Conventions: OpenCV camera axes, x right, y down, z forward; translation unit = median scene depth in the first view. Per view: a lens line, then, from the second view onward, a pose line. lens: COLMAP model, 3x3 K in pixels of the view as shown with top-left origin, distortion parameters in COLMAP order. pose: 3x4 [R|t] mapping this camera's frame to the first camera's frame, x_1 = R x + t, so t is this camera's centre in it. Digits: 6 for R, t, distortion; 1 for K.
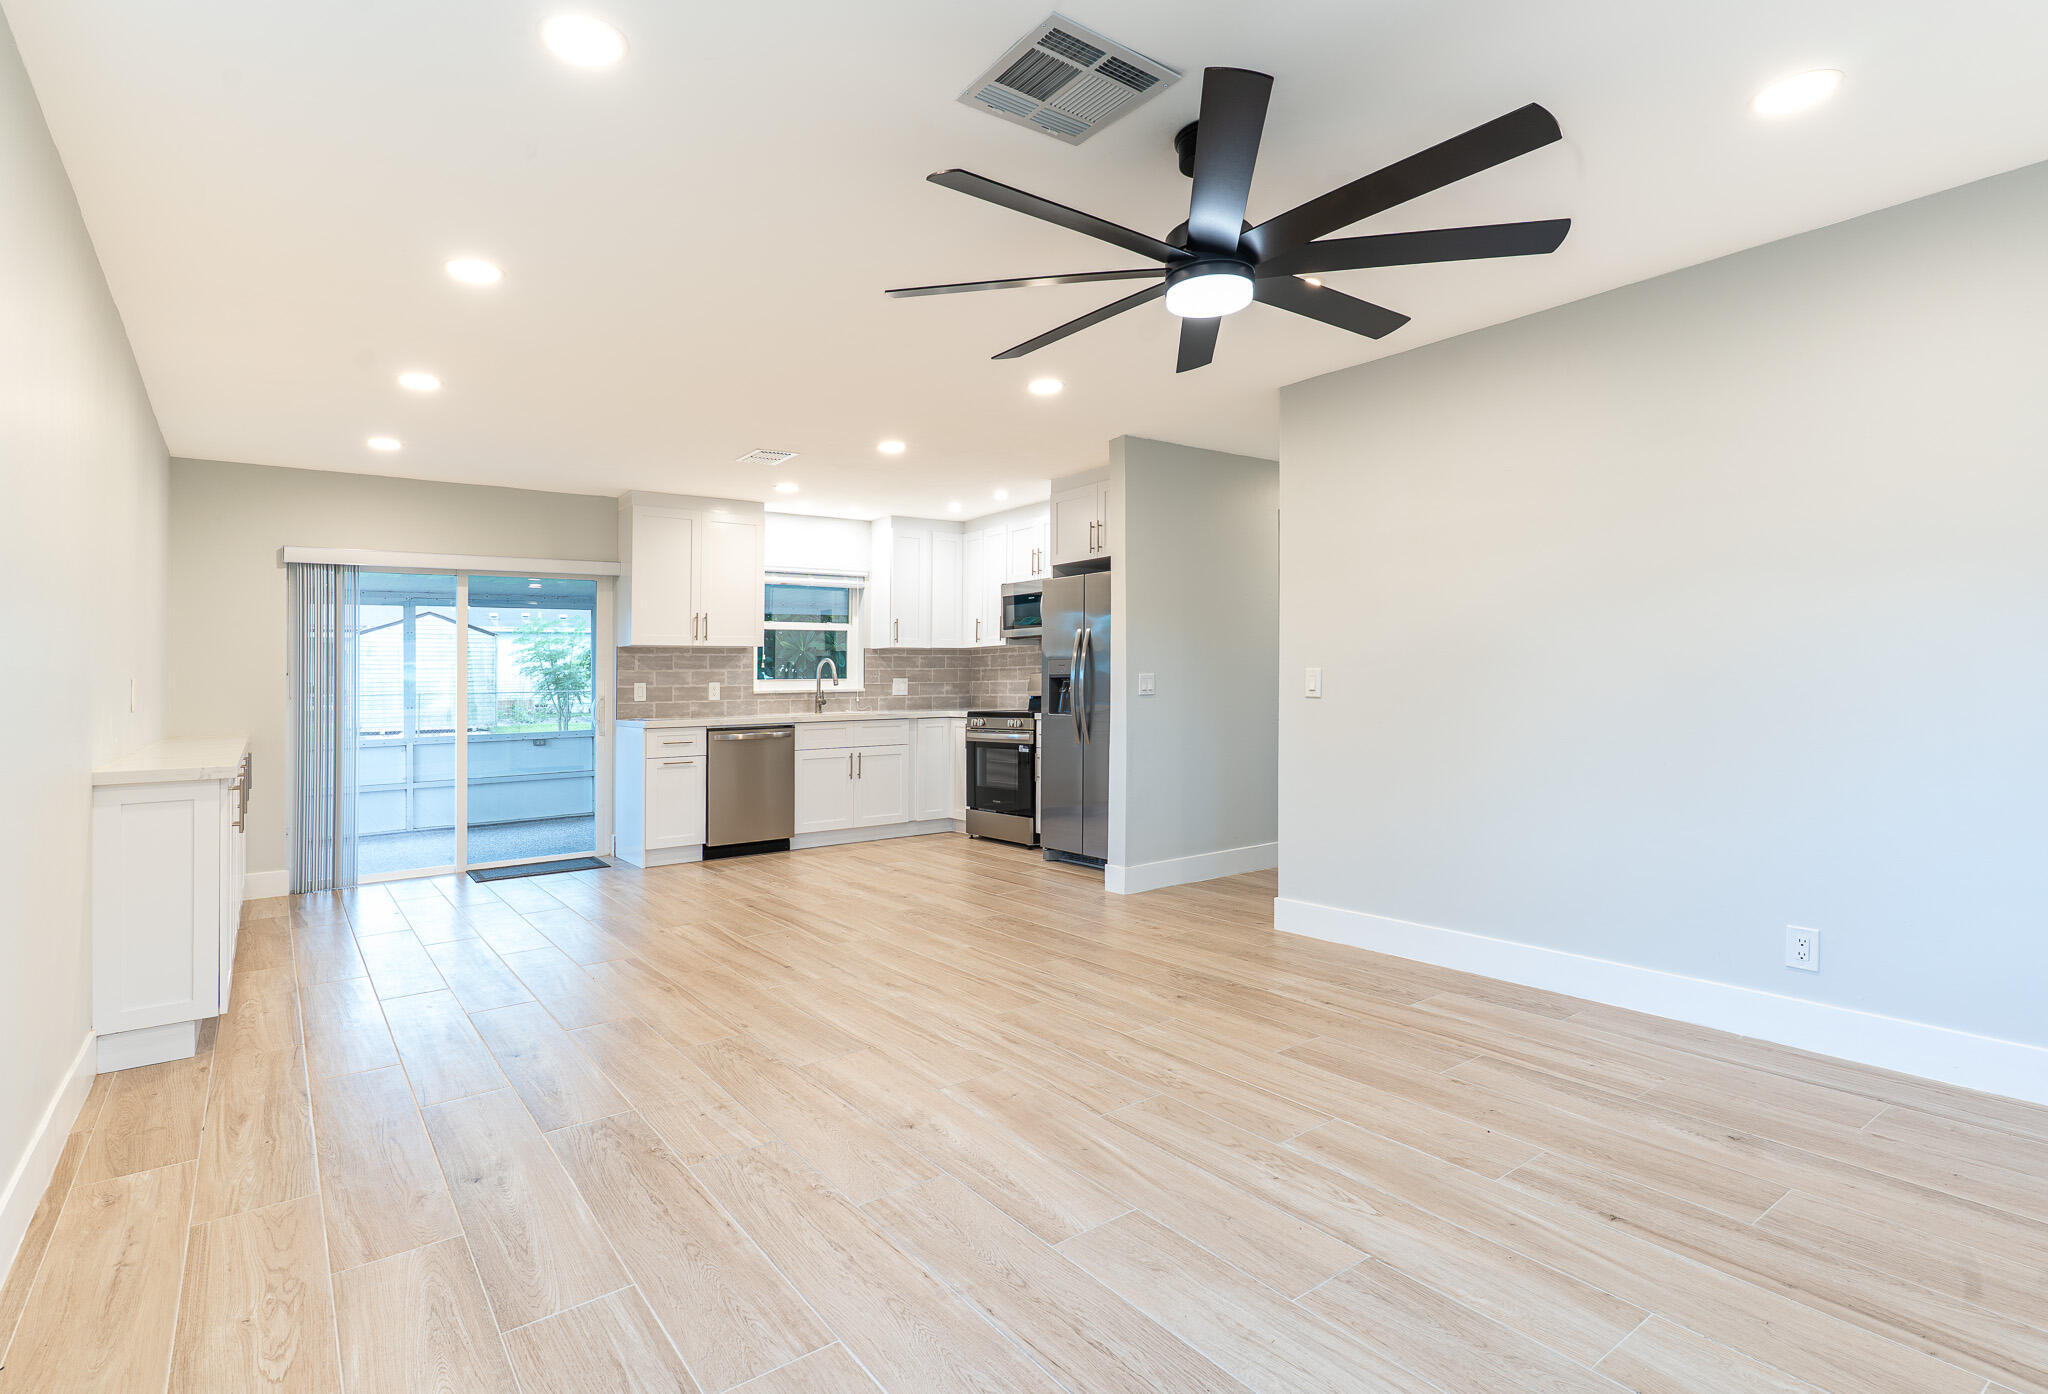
lens RADIAL K [[1014.2, 0, 993.0], [0, 1014.2, 650.0], [0, 0, 1]] dist [0.000667, 0.000283]
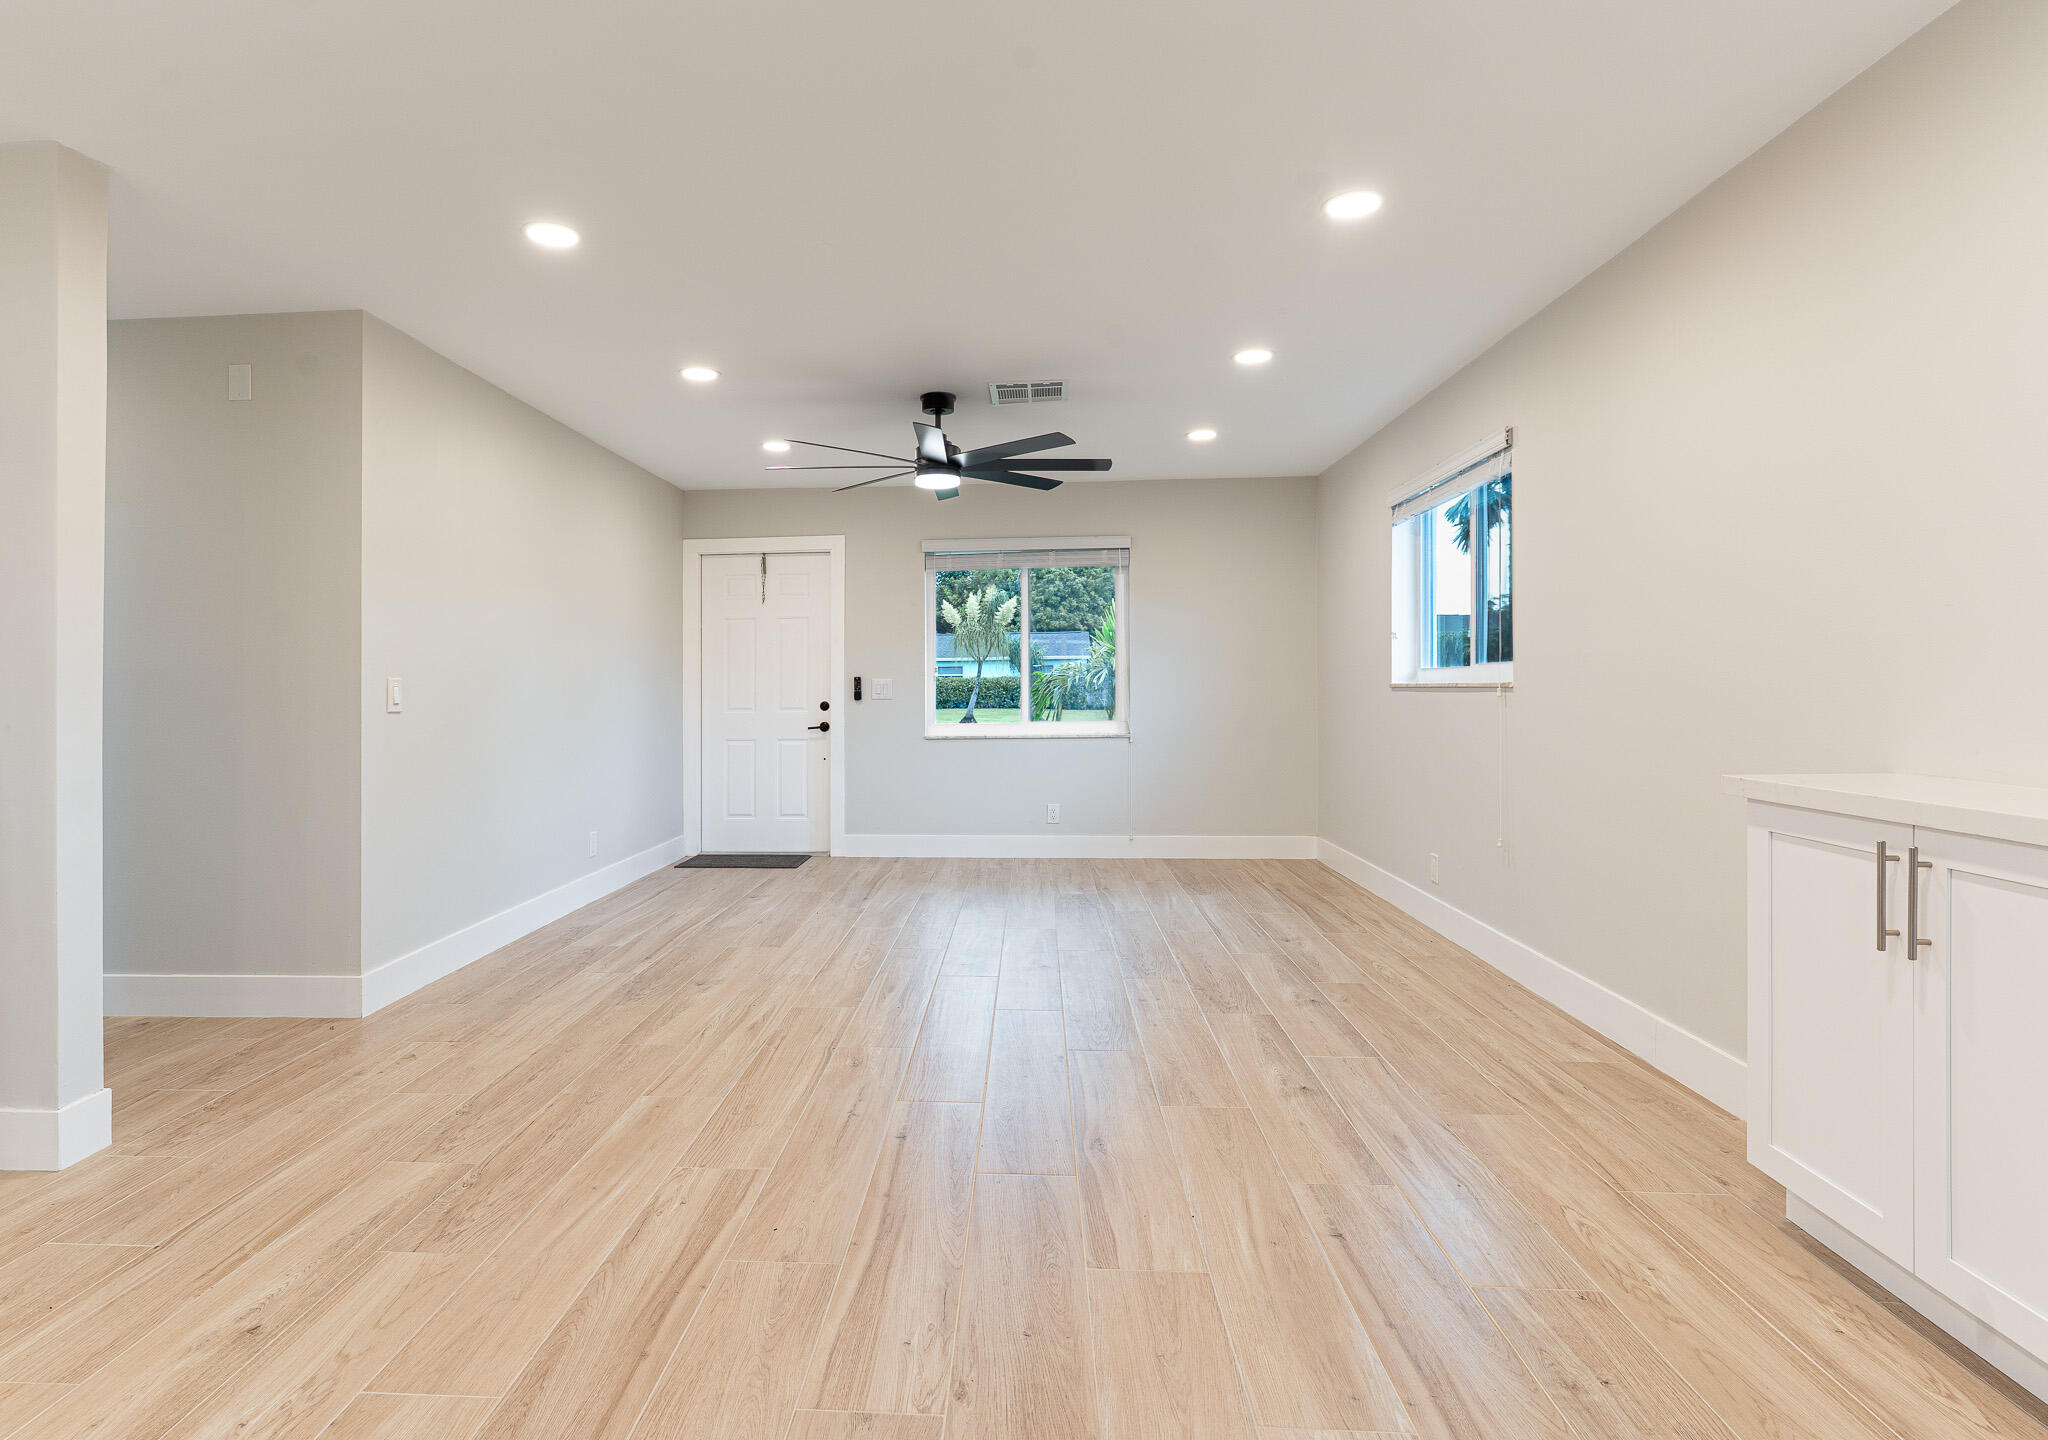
lens RADIAL K [[1049.2, 0, 972.6], [0, 1049.2, 688.7], [0, 0, 1]] dist [0.000879, 0.000882]
pose [[-0.777005, 0.023585, 0.629053, -0.792917], [0.005252, 0.999506, -0.030987, 0.075182], [-0.629473, -0.020773, -0.776745, 1.817892]]
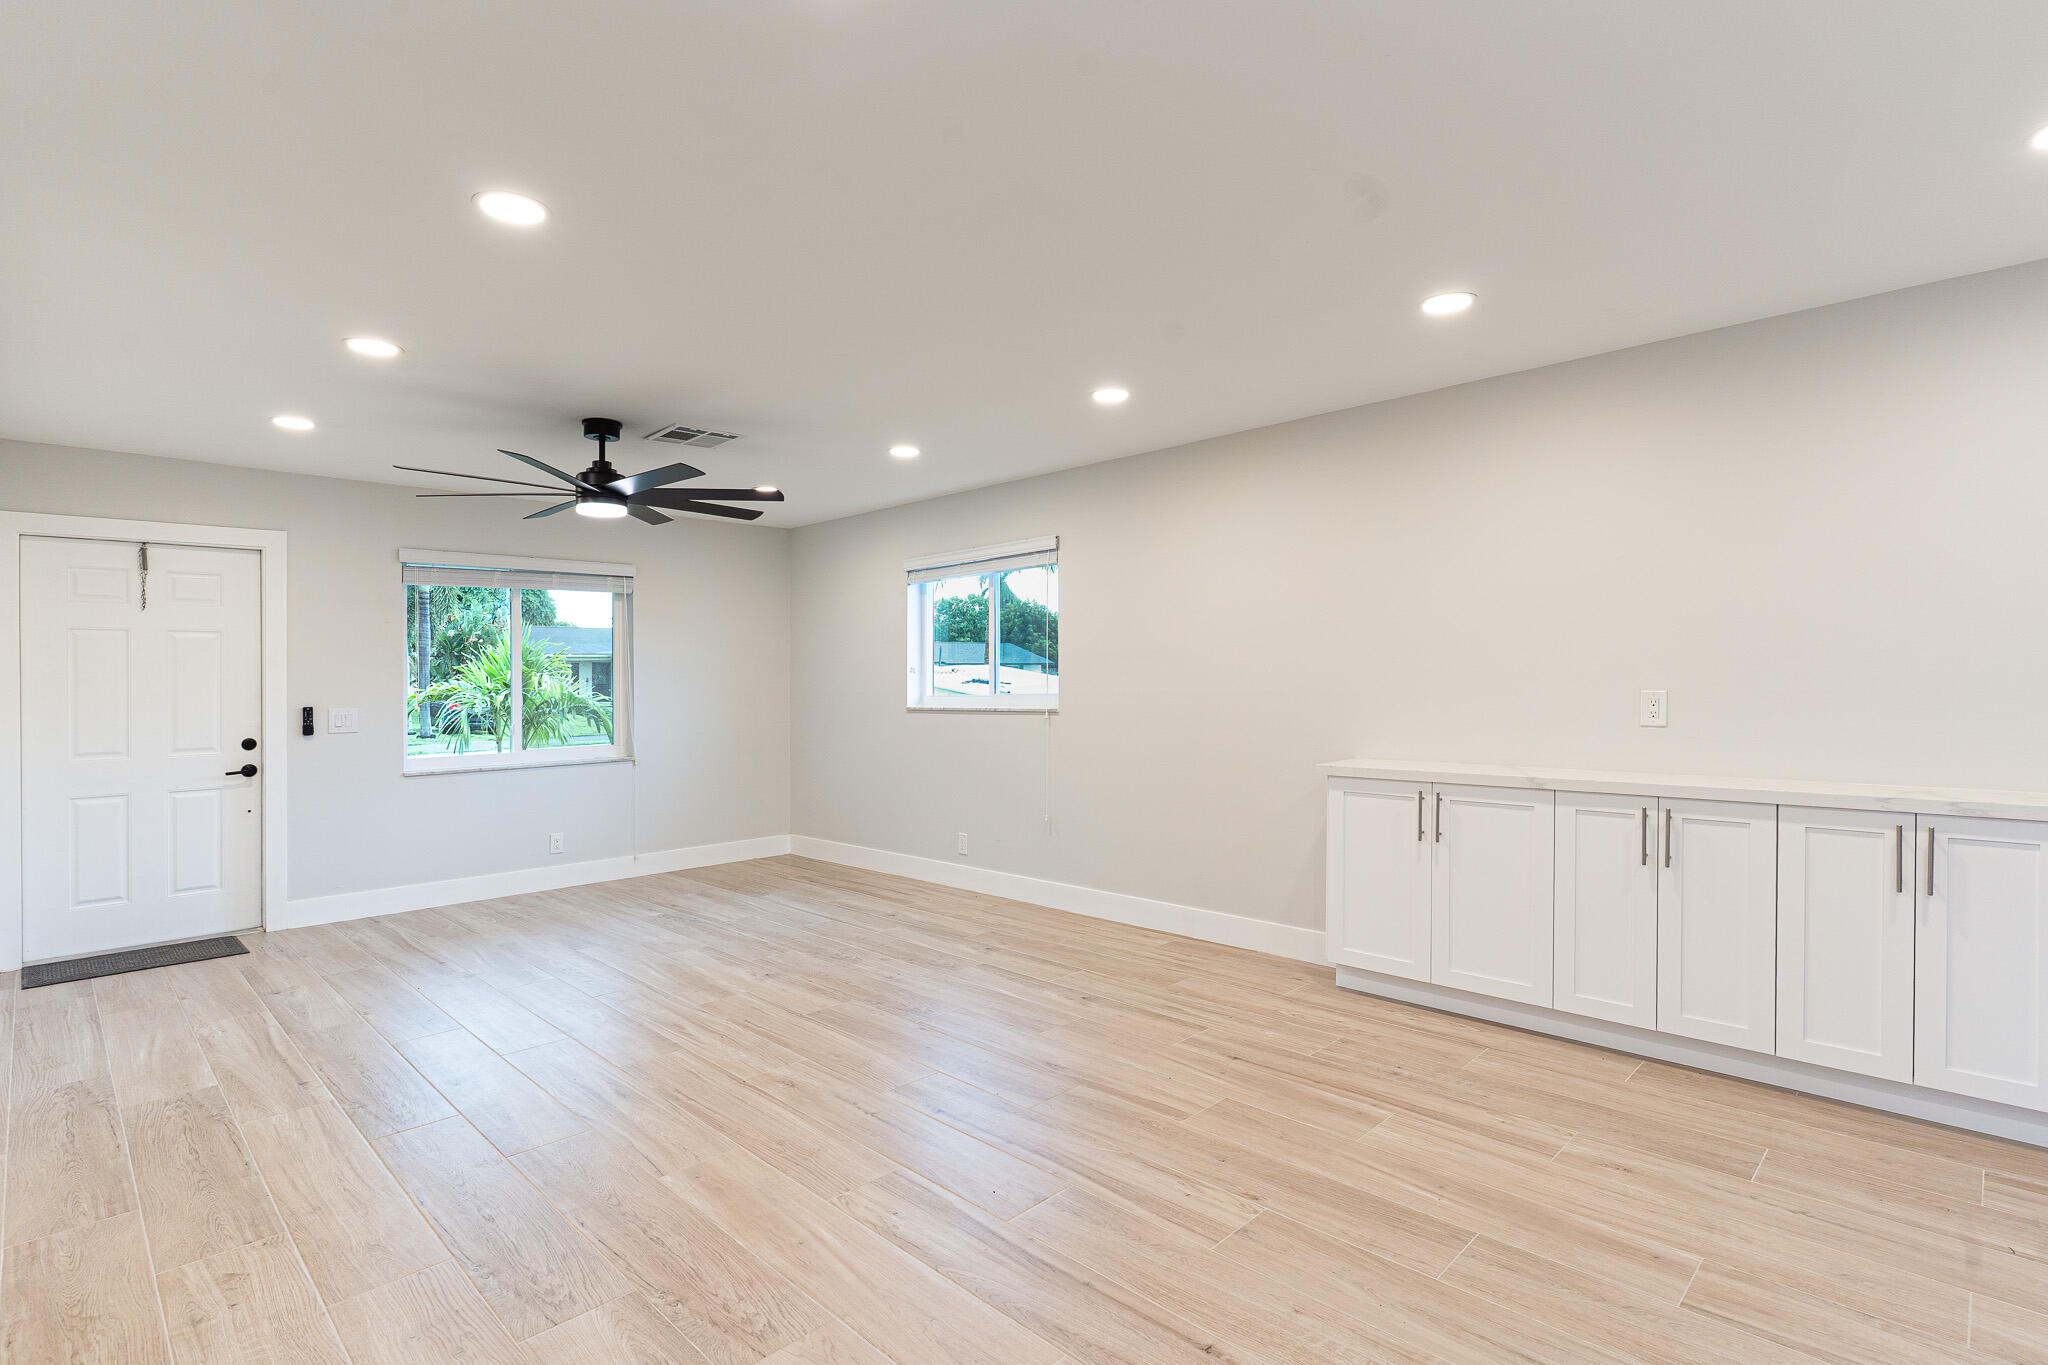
lens RADIAL K [[974.1, 0, 1029.5], [0, 974.1, 705.8], [0, 0, 1]] dist [0.000051, 0.000142]
pose [[-0.983846, 0.035904, -0.175379, -0.190641], [0.036434, 0.999336, 0.000200, 0.027287], [0.175270, -0.006193, -0.984501, 2.106159]]
